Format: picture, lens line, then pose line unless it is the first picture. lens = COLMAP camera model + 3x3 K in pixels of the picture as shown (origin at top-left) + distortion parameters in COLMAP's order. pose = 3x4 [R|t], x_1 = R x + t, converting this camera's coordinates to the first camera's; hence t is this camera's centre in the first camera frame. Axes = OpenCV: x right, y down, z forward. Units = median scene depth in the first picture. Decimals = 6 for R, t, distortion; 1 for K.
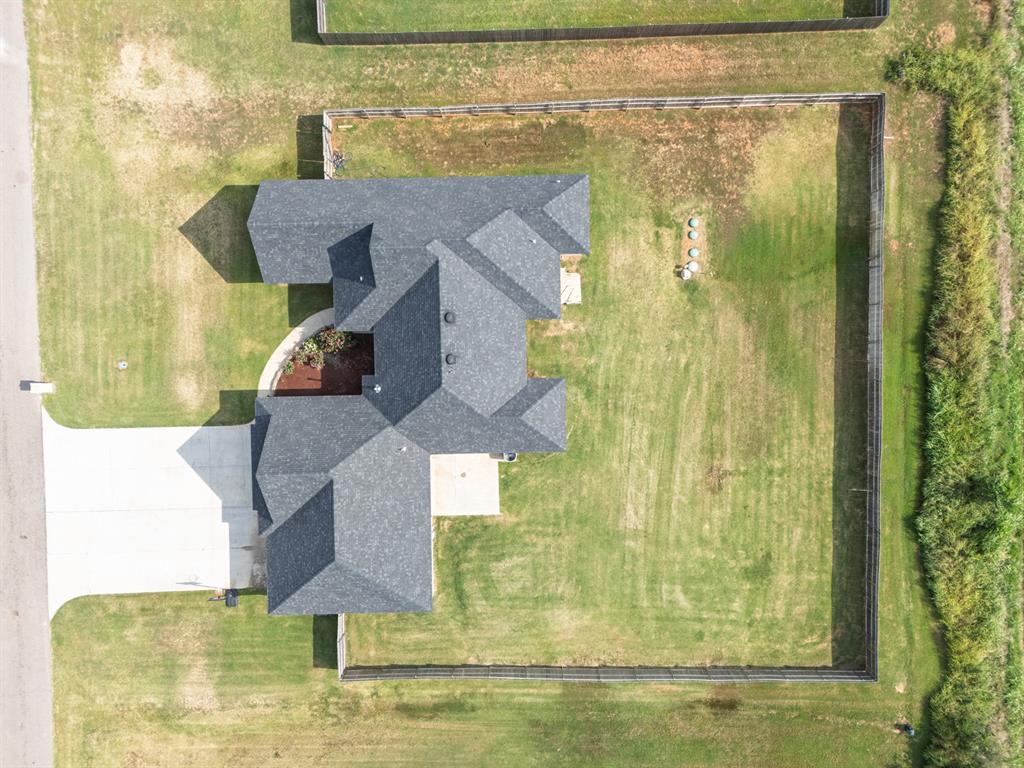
lens RADIAL K [[728.8, 0, 512.0], [0, 728.8, 384.0], [0, 0, 1]] dist [0.043023, -0.002209]
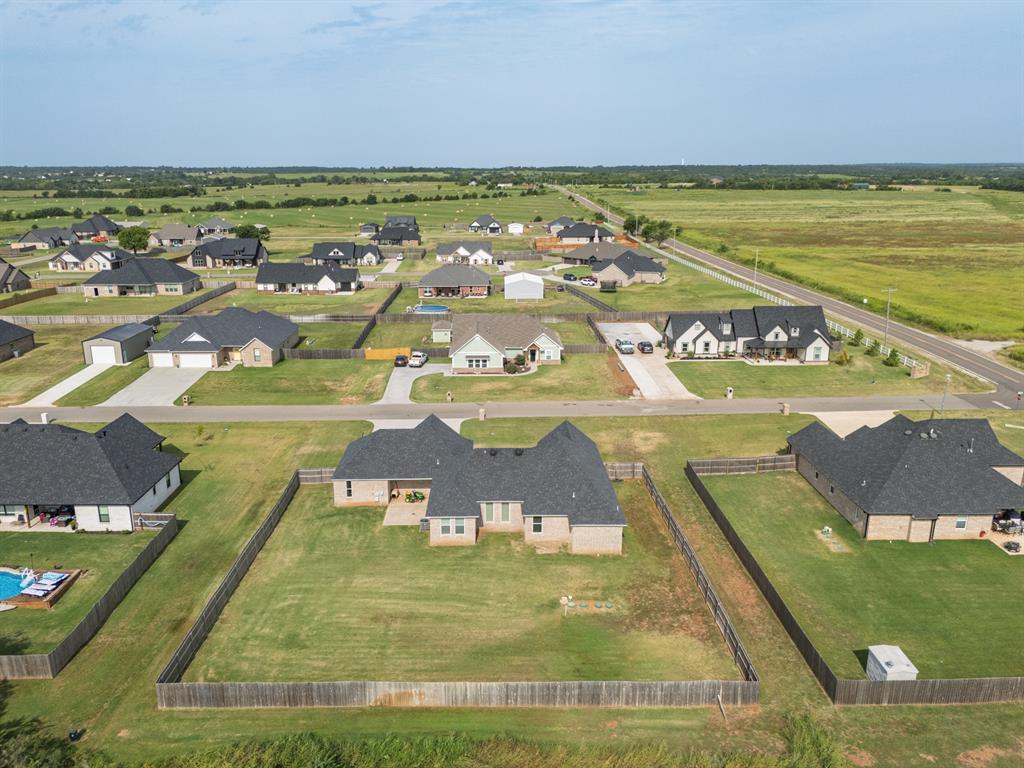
lens RADIAL K [[728.8, 0, 512.0], [0, 728.8, 384.0], [0, 0, 1]] dist [0.043023, -0.002209]
pose [[0.012139, 0.314762, -0.949093, 1.213642], [-0.999797, -0.011432, -0.016579, -0.042191], [-0.016068, 0.949102, 0.314559, 0.294524]]
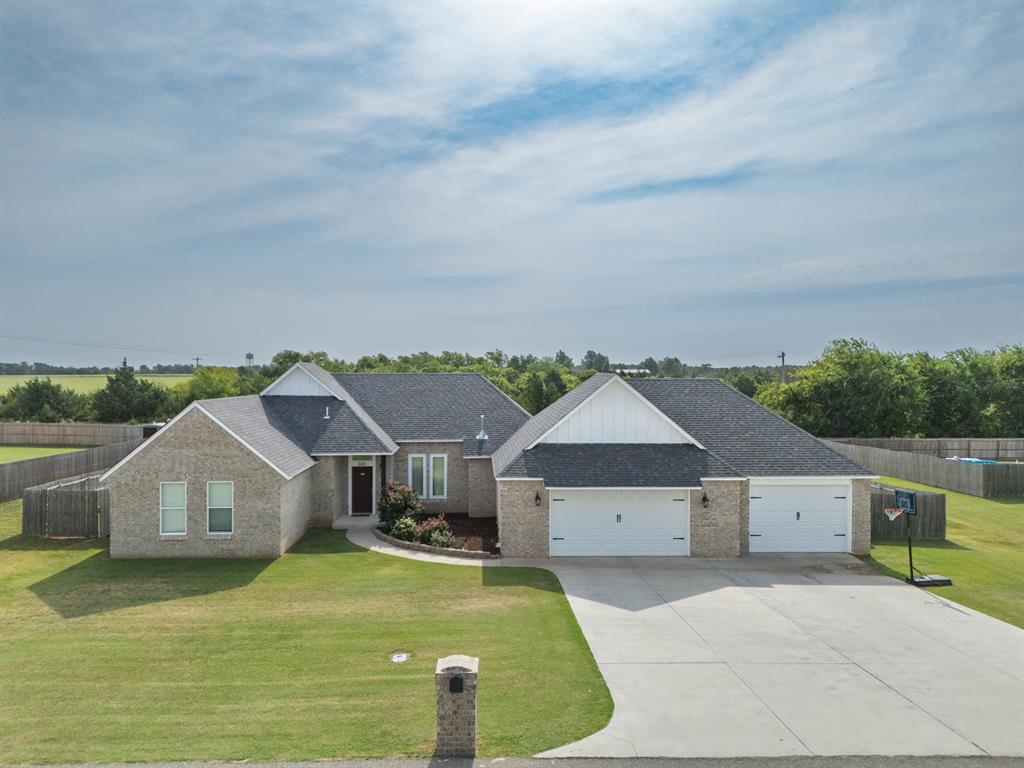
lens RADIAL K [[783.2, 0, 515.8], [0, 783.2, 408.0], [0, 0, 1]] dist [0.100987, -0.112320]
pose [[-0.025895, 0.015883, 0.999538, -0.891362], [0.999636, -0.007173, 0.026011, 0.017728], [0.007583, 0.999848, -0.015692, 0.904792]]
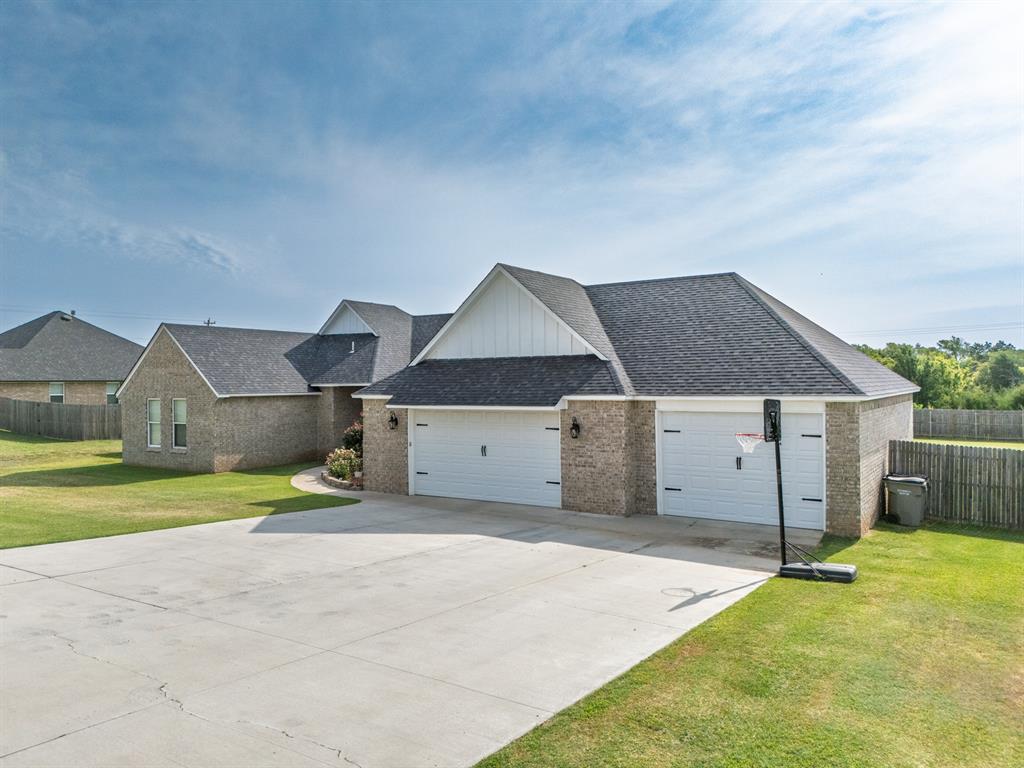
lens RADIAL K [[773.1, 0, 512.0], [0, 773.1, 384.0], [0, 0, 1]] dist [-0.003270, -0.004648]
pose [[0.545934, 0.050475, 0.836306, -0.673120], [0.837658, -0.012763, -0.546046, 0.352739], [-0.016888, 0.998644, -0.049248, 0.960184]]
